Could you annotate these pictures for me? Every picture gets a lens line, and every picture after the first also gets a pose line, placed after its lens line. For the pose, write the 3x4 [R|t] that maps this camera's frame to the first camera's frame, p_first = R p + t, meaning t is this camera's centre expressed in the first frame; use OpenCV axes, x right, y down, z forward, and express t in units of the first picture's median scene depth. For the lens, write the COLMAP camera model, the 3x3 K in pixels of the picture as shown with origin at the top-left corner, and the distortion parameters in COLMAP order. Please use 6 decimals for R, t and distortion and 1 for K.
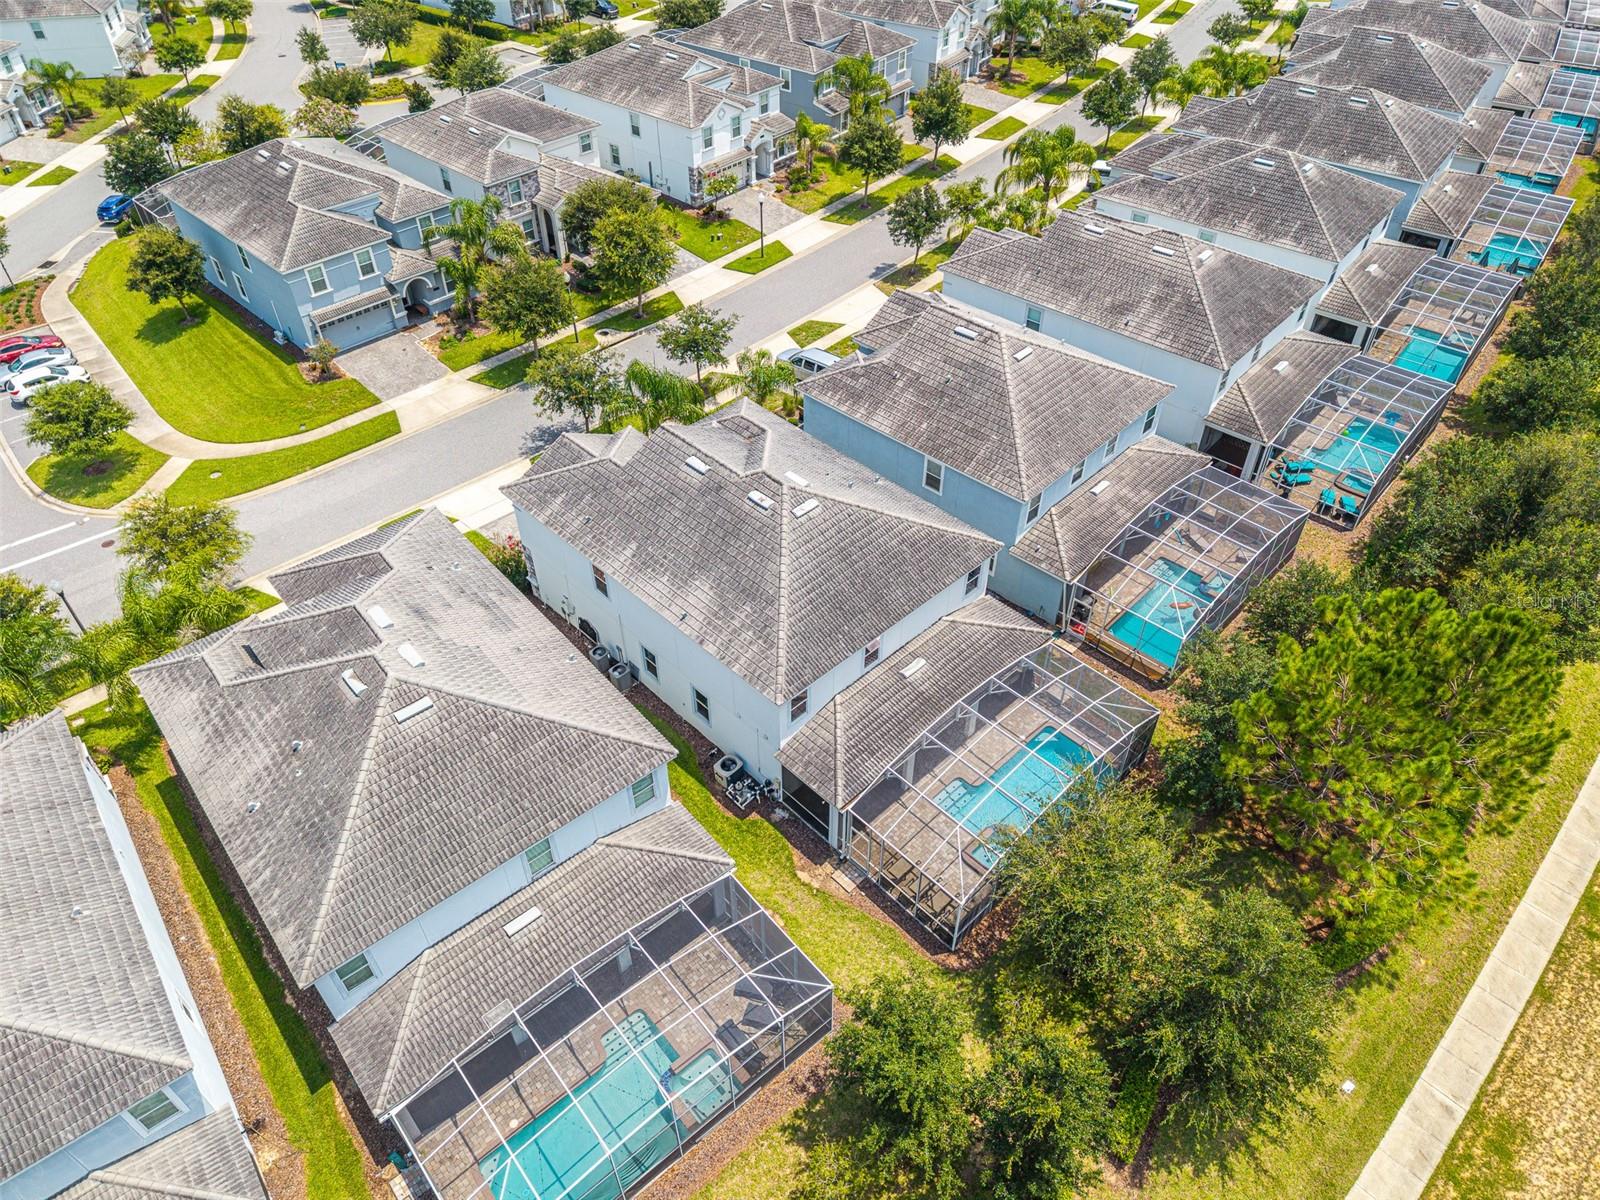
lens RADIAL K [[1072.7, 0, 806.5], [0, 1072.7, 585.1], [0, 0, 1]] dist [0.017801, -0.016373]
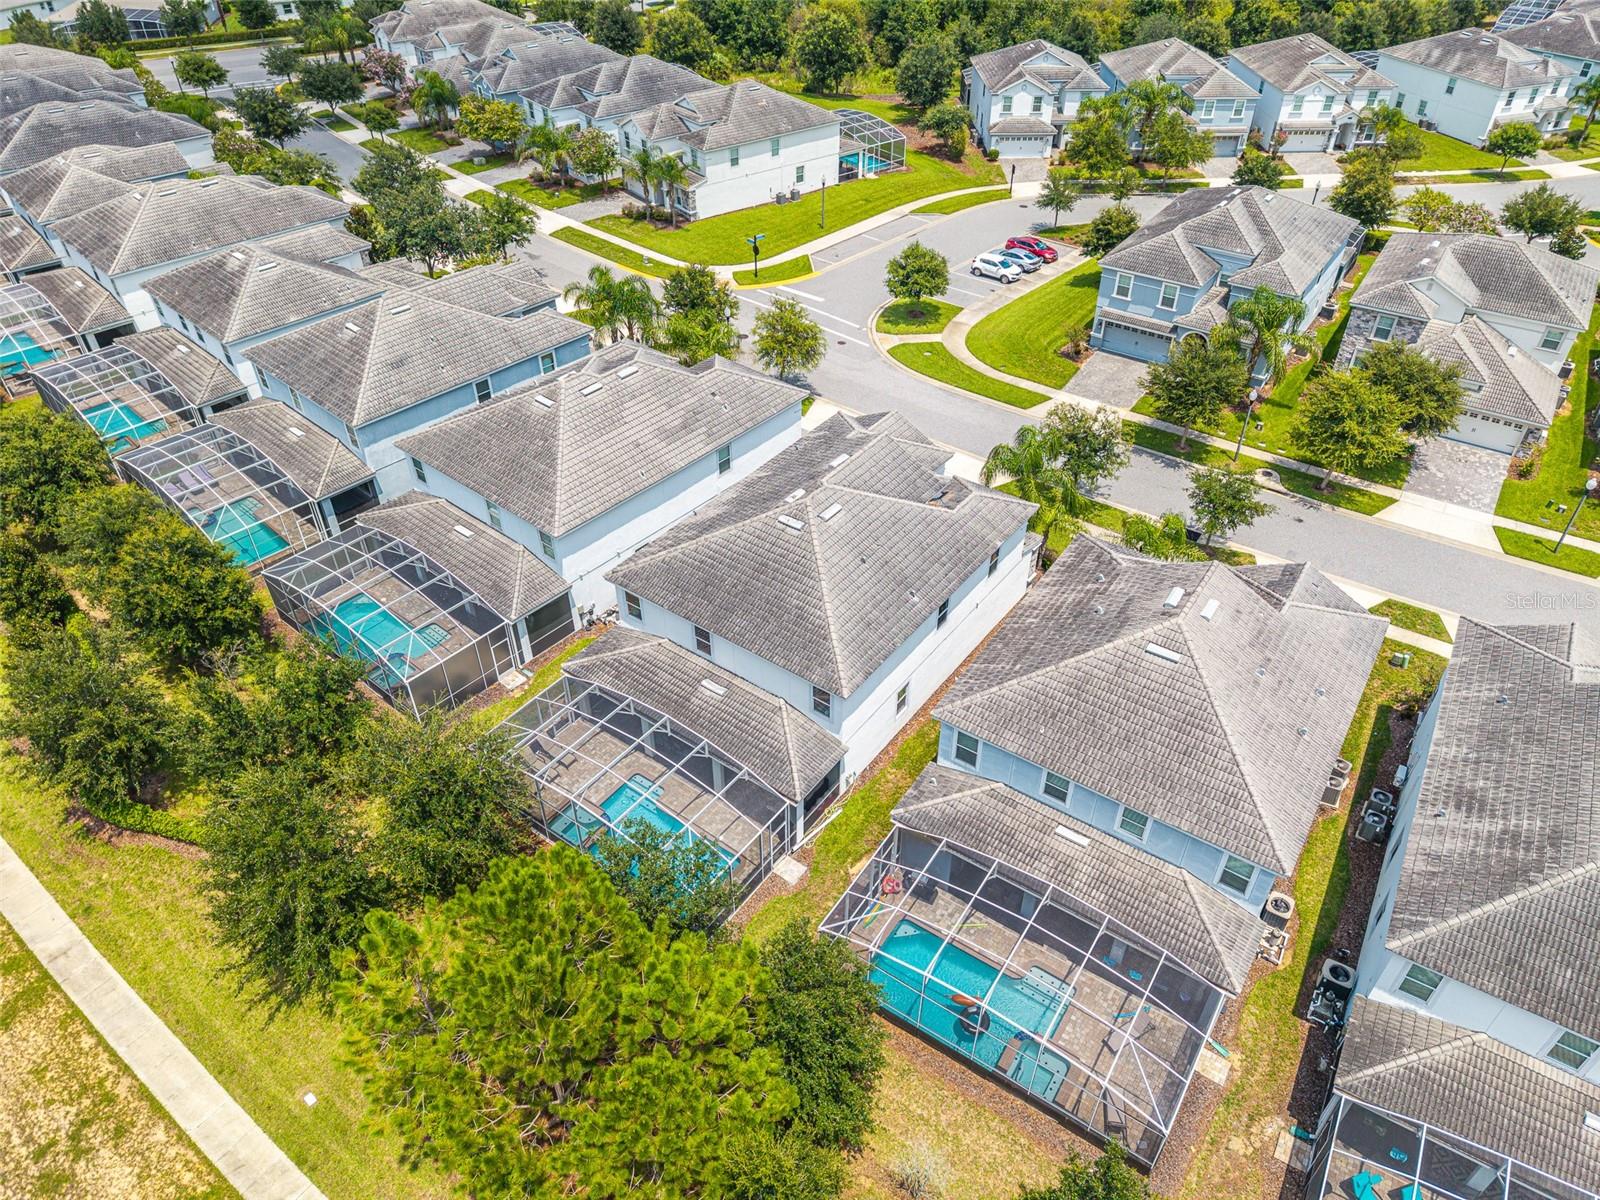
lens RADIAL K [[1072.7, 0, 806.1], [0, 1072.7, 595.1], [0, 0, 1]] dist [0.017801, -0.016373]
pose [[0.164282, 0.617565, -0.769172, 0.533189], [-0.654950, 0.651367, 0.383094, -0.272448], [0.737598, 0.440834, 0.511482, 0.304676]]
